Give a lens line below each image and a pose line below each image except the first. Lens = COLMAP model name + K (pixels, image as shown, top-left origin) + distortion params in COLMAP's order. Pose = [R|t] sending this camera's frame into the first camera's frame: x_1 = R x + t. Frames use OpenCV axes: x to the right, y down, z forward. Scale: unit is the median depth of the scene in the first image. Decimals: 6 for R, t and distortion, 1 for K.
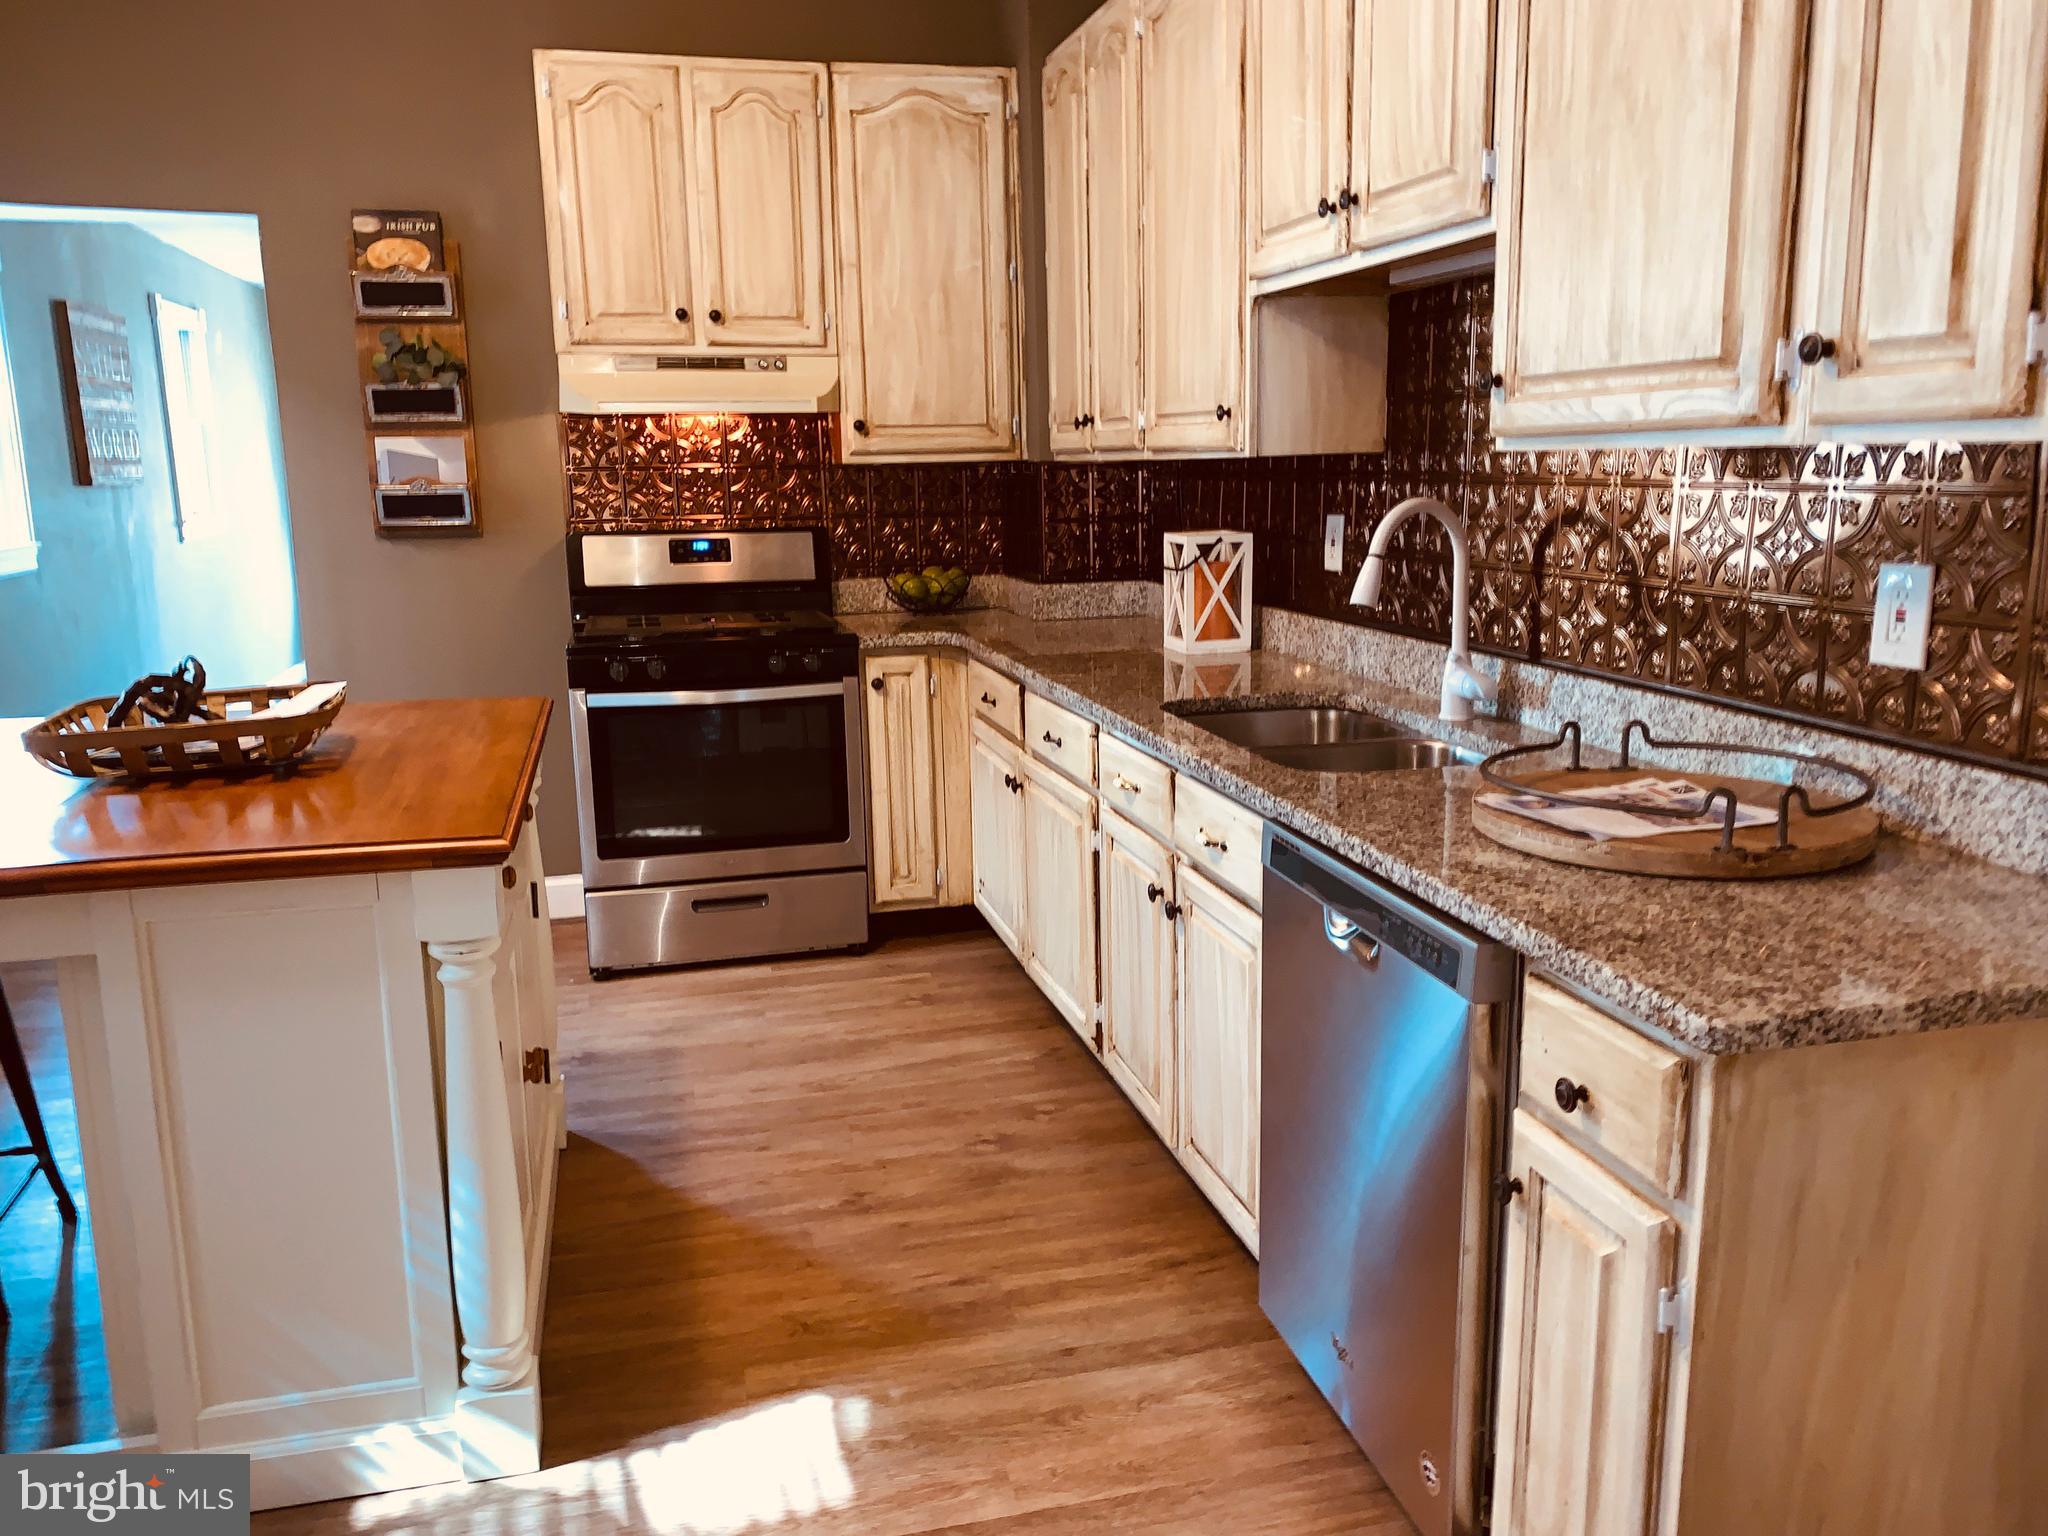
lens RADIAL K [[1570.0, 0, 1022.2], [0, 1570.0, 771.2], [0, 0, 1]] dist [0.040568, -0.040739]
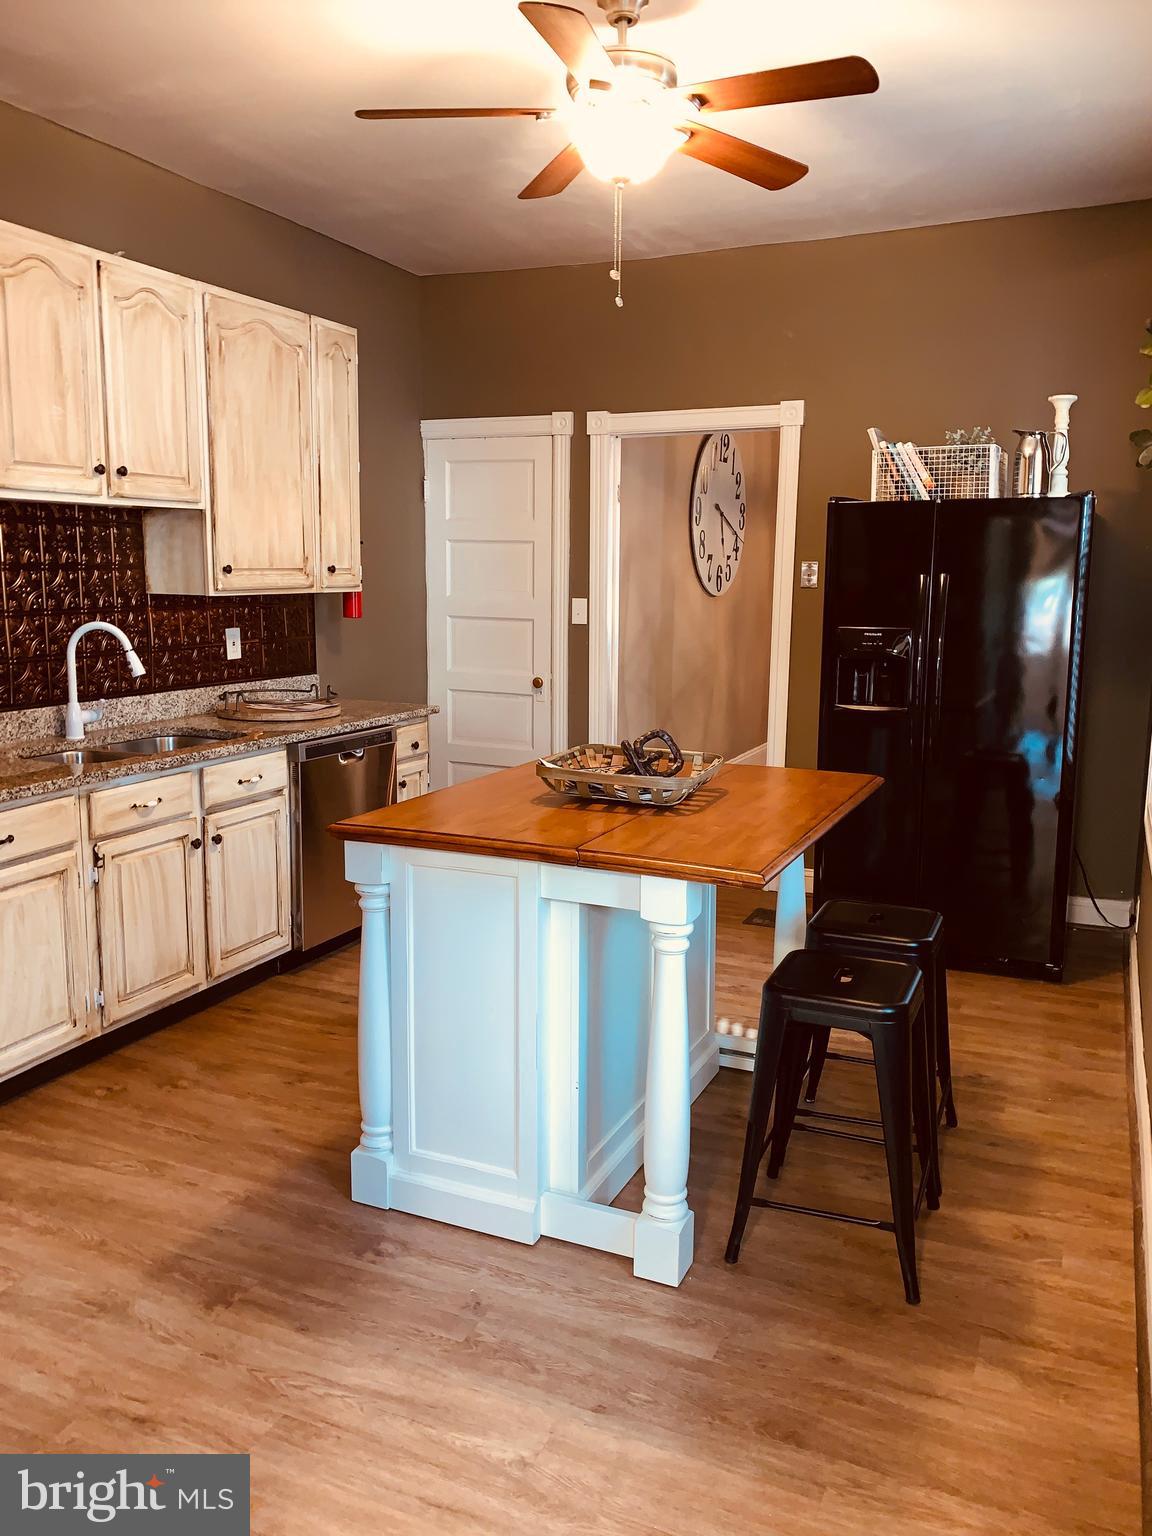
lens RADIAL K [[1177.5, 0, 579.3], [0, 1177.5, 763.0], [0, 0, 1]] dist [0.040568, -0.040739]
pose [[-0.779813, -0.088648, 0.619704, -0.808847], [0.137666, 0.941406, 0.307900, -0.270863], [-0.610688, 0.325417, -0.721917, 1.252421]]
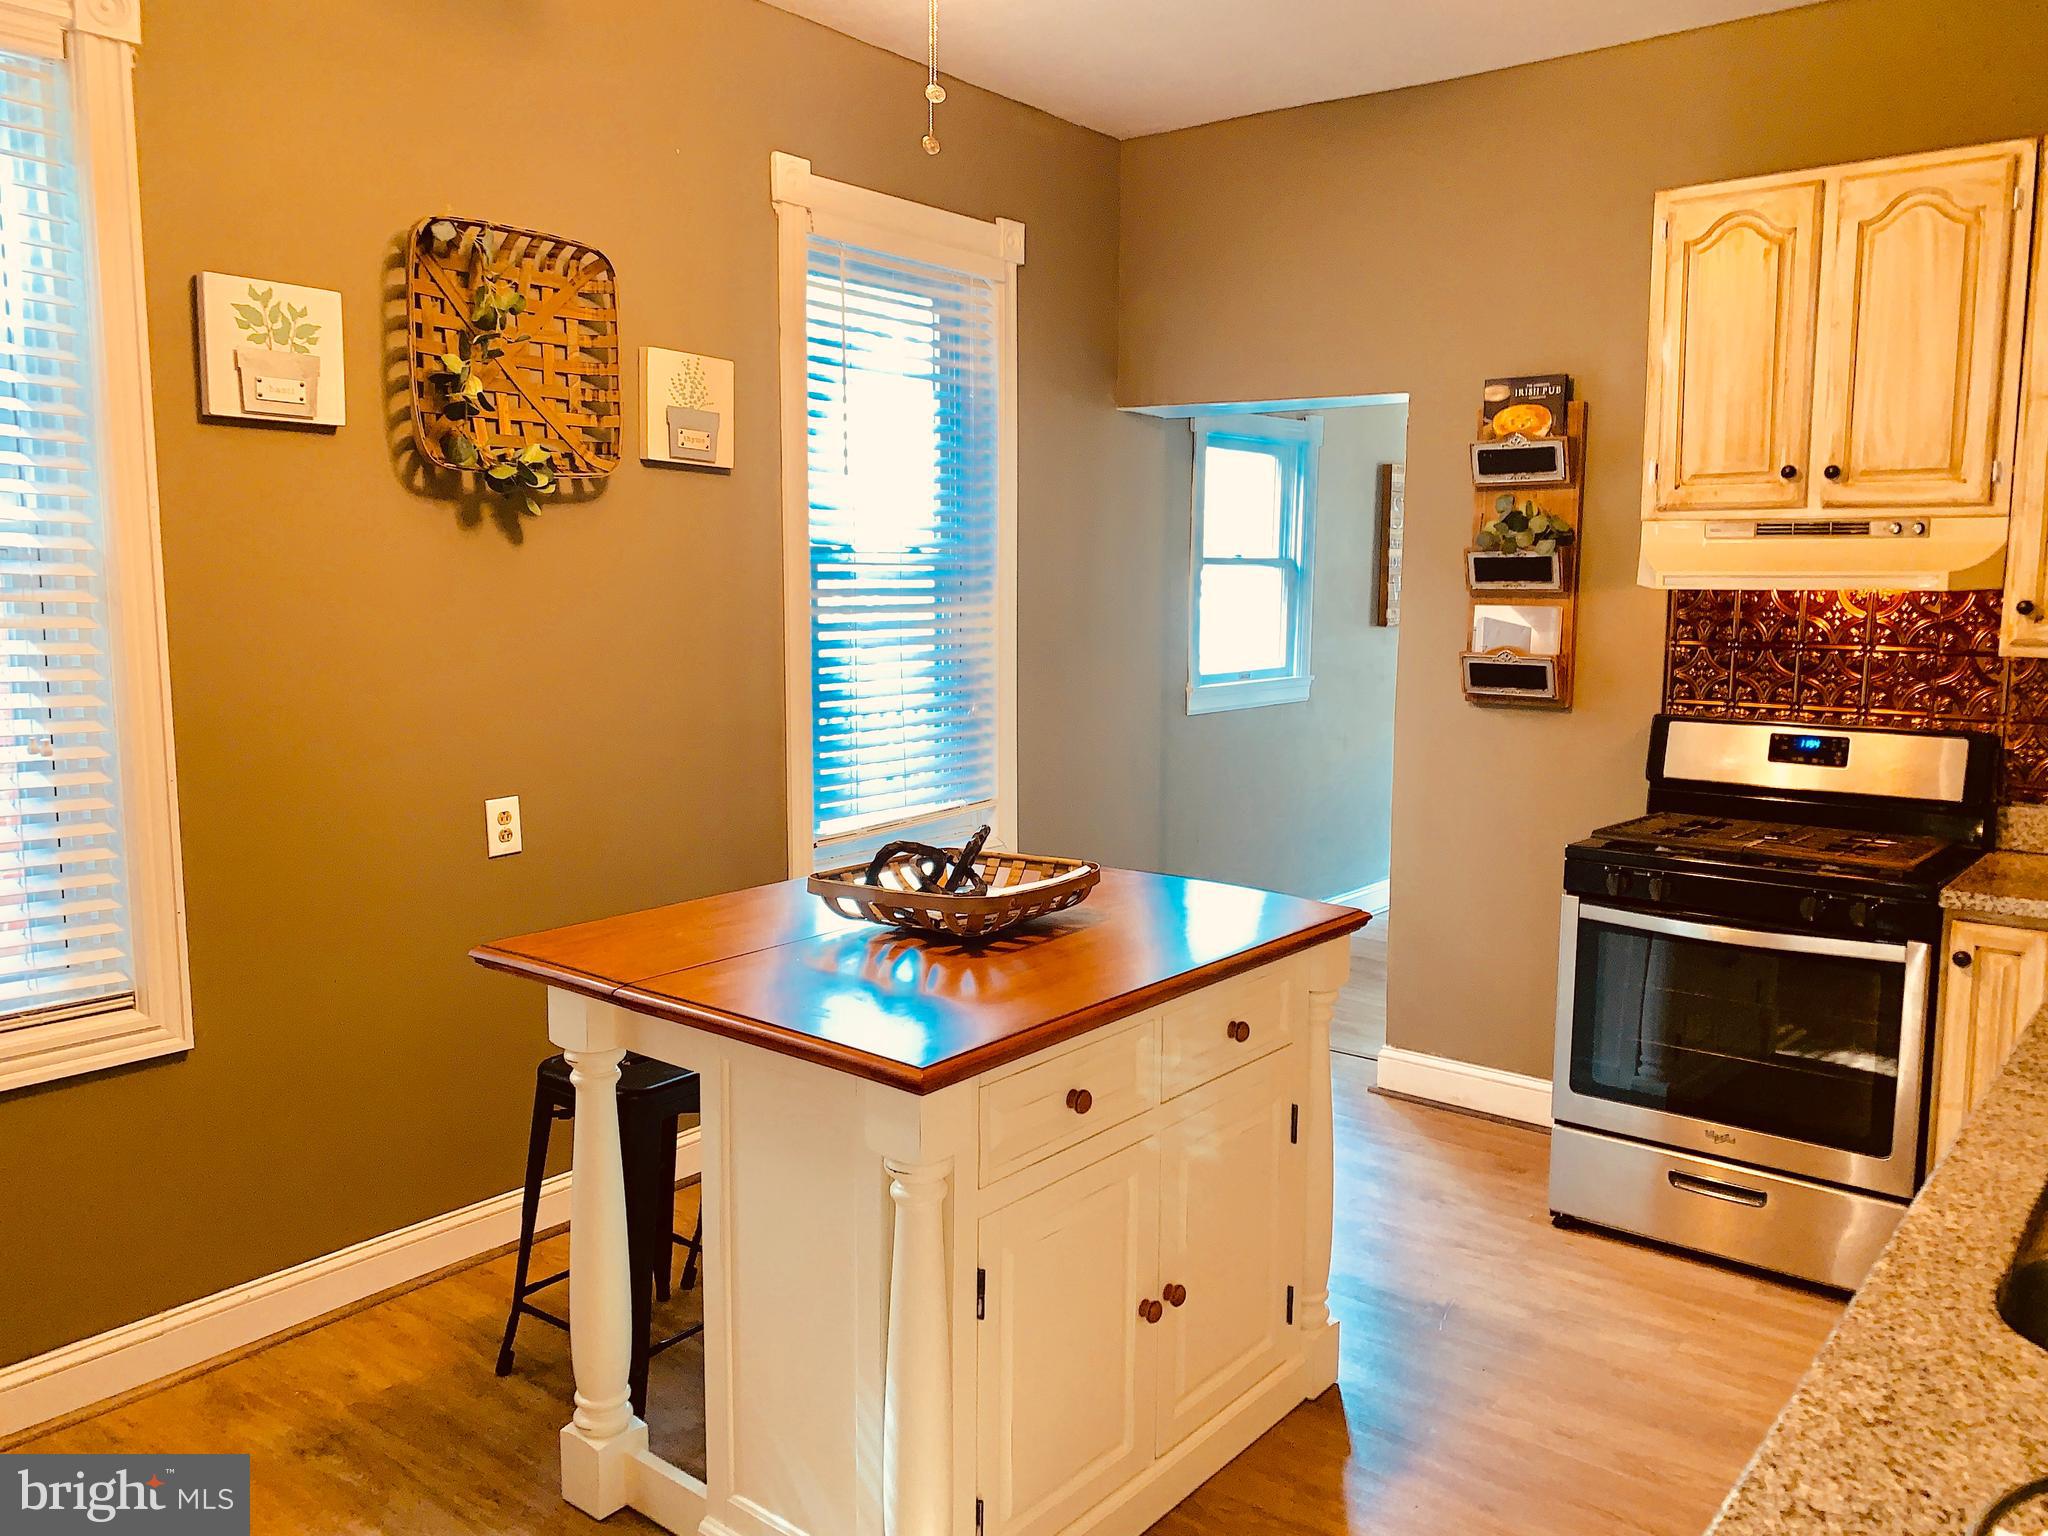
lens RADIAL K [[1570.0, 0, 1041.6], [0, 1570.0, 763.0], [0, 0, 1]] dist [0.040568, -0.040739]
pose [[0.605460, 0.115040, -0.787518, 0.252237], [-0.171658, 0.985084, 0.011927, -0.093578], [0.777143, 0.127963, 0.616177, 0.232344]]
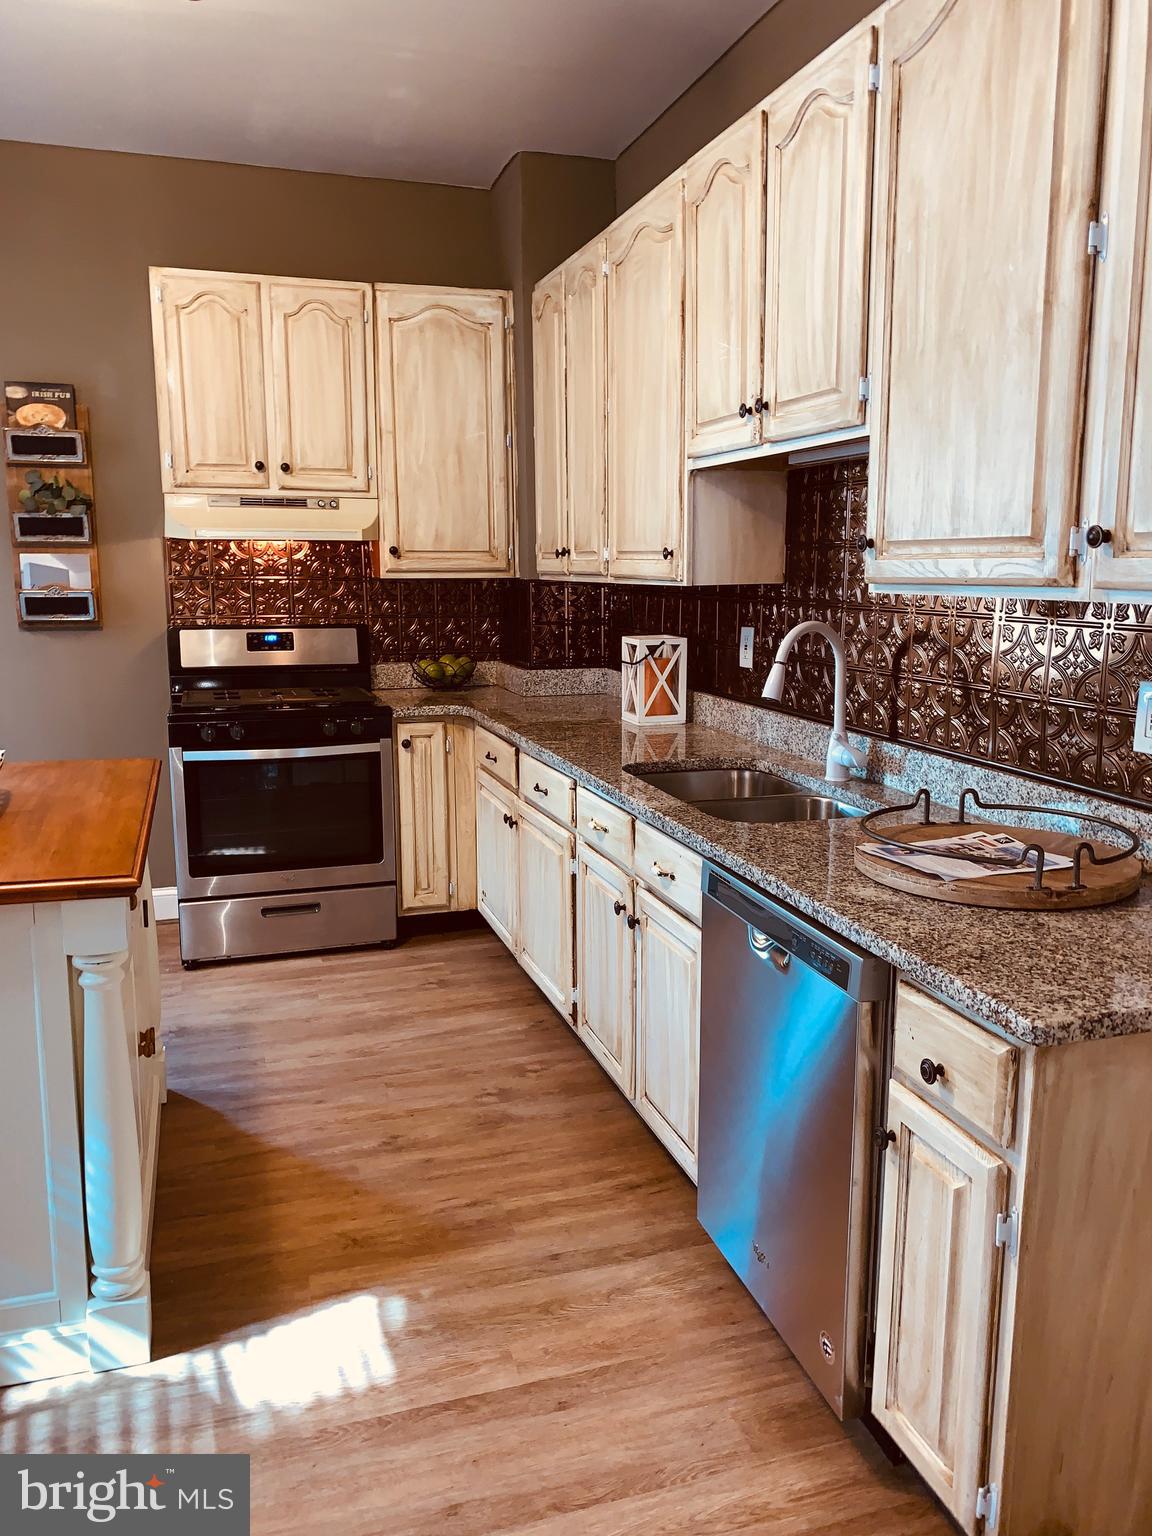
lens RADIAL K [[1177.5, 0, 582.9], [0, 1177.5, 762.7], [0, 0, 1]] dist [0.040568, -0.040739]
pose [[0.997699, 0.005890, 0.067541, -0.011531], [-0.003973, 0.999586, -0.028489, -0.013936], [-0.067681, 0.028156, 0.997310, -0.007364]]
